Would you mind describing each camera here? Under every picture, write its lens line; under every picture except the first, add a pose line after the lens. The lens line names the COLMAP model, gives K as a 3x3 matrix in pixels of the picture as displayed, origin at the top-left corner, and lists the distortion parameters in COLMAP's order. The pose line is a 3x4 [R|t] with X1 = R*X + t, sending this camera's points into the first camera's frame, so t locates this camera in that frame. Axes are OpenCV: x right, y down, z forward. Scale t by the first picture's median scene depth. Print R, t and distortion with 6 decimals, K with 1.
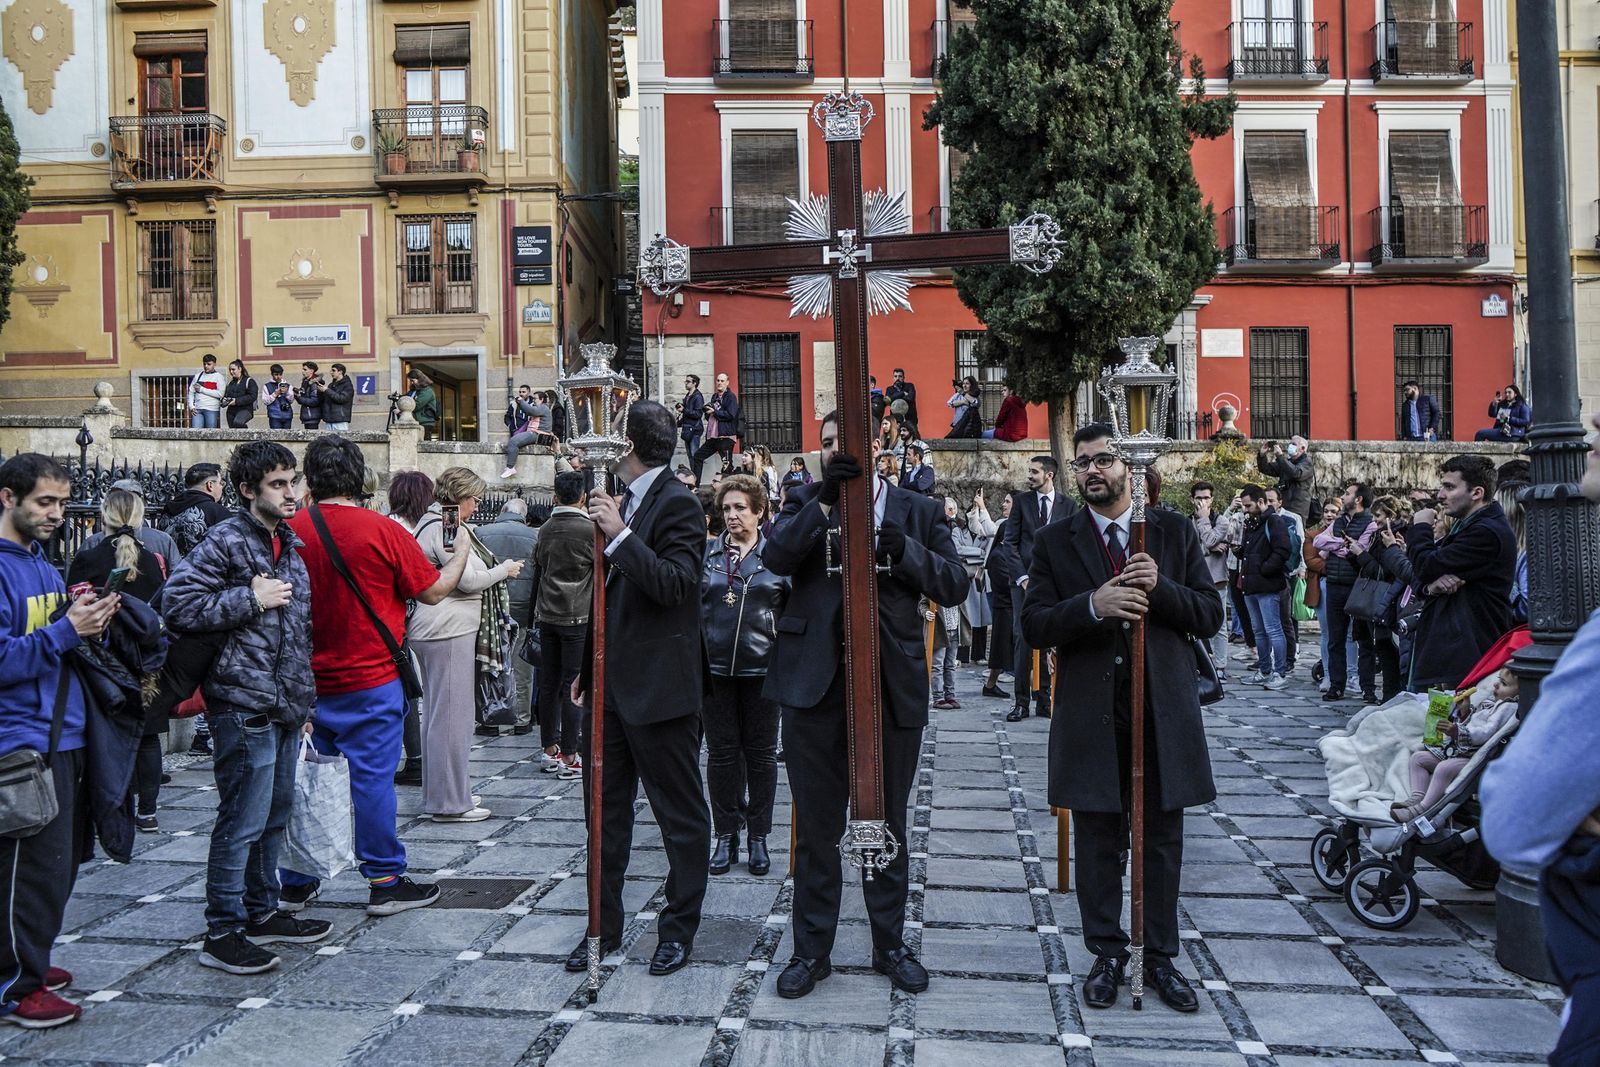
lens RADIAL K [[1290.7, 0, 800.0], [0, 1290.7, 533.5], [0, 0, 1]] dist [-0.024027, 0.000203]
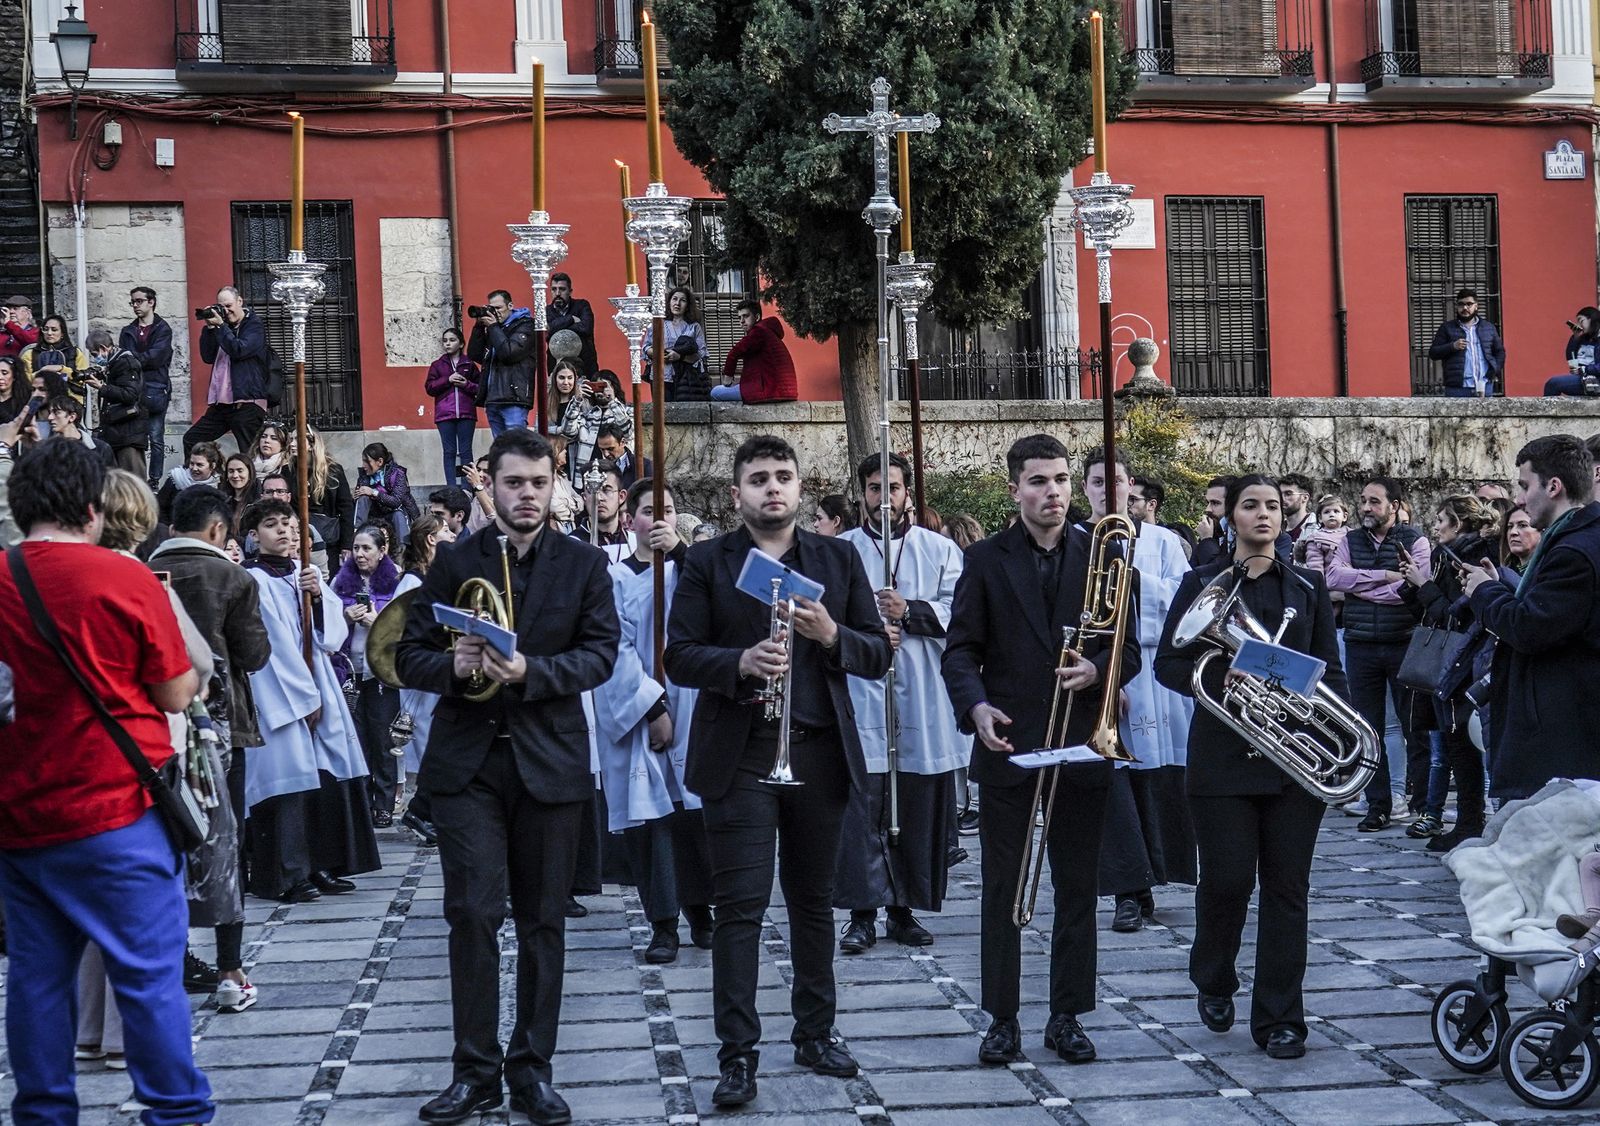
lens RADIAL K [[2541.1, 0, 849.5], [0, 2541.1, 563.6], [0, 0, 1]] dist [0.015550, -0.118174]
pose [[0.973720, -0.024361, 0.226440, -0.041352], [0.025740, 0.999664, -0.003135, 0.000164], [-0.226287, 0.008881, 0.974020, -0.051288]]
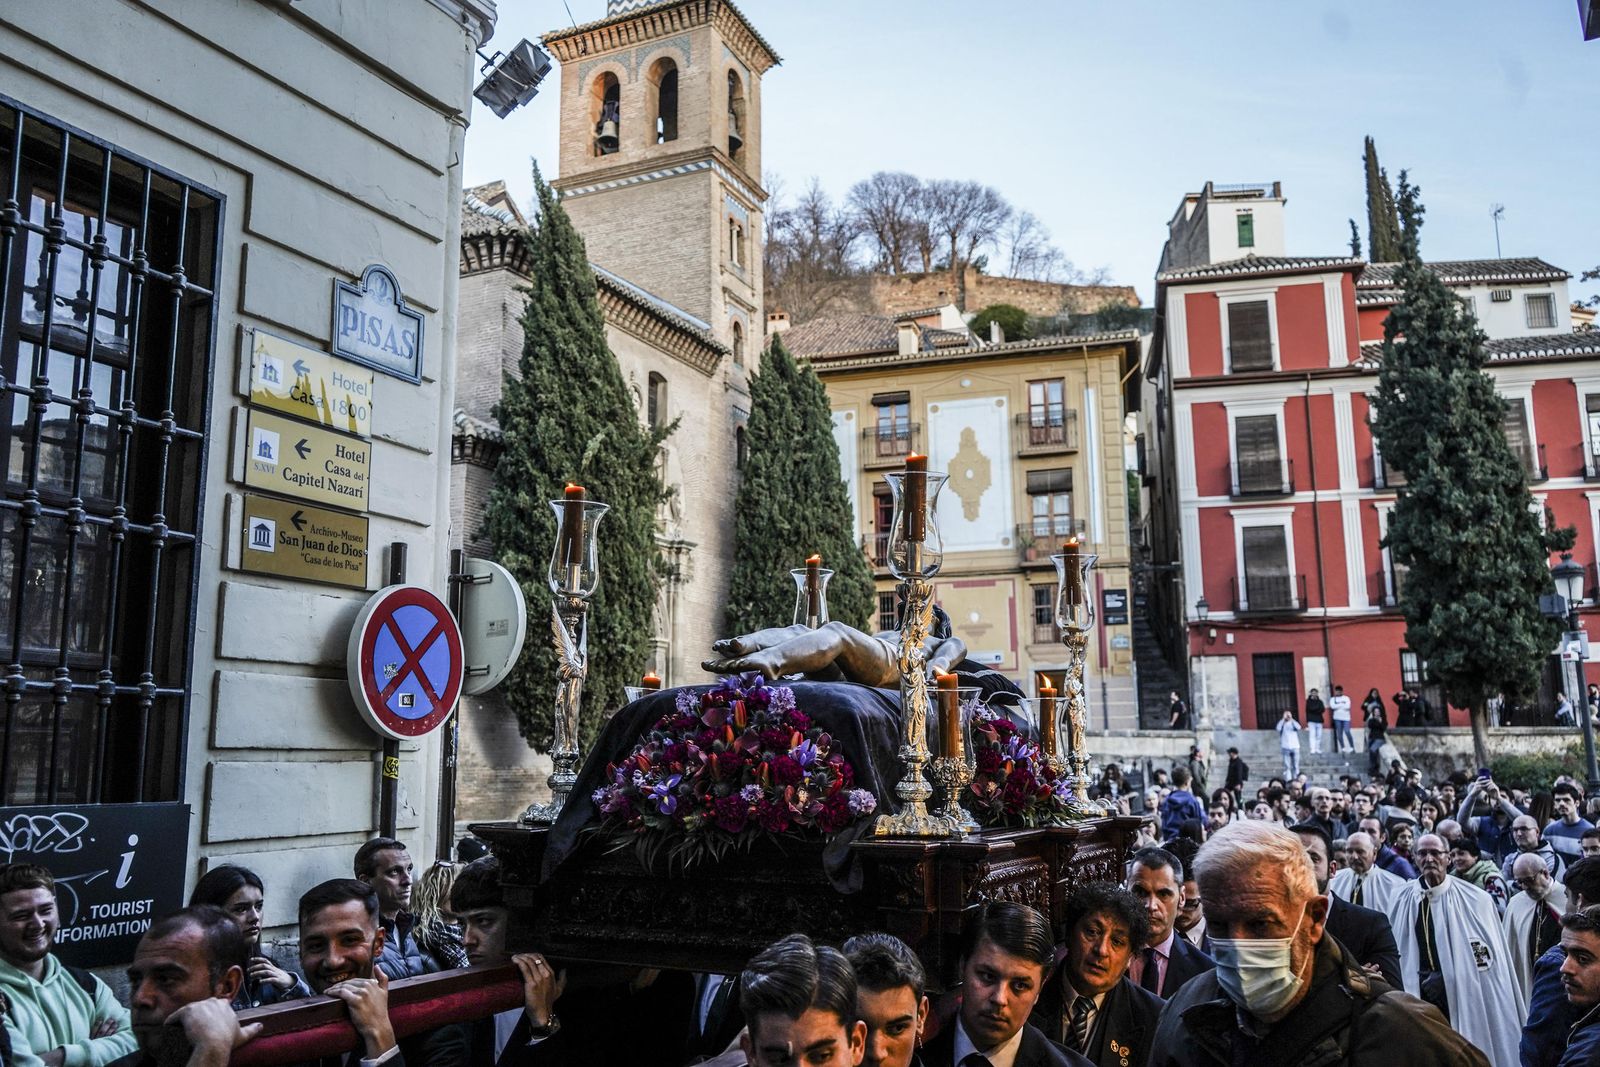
lens RADIAL K [[1290.7, 0, 800.0], [0, 1290.7, 533.5], [0, 0, 1]] dist [-0.024027, 0.000203]
pose [[0.957475, -0.042685, -0.285340, -0.122955], [-0.007588, 0.984928, -0.172800, -0.022735], [0.288415, 0.167617, 0.942720, -0.677916]]
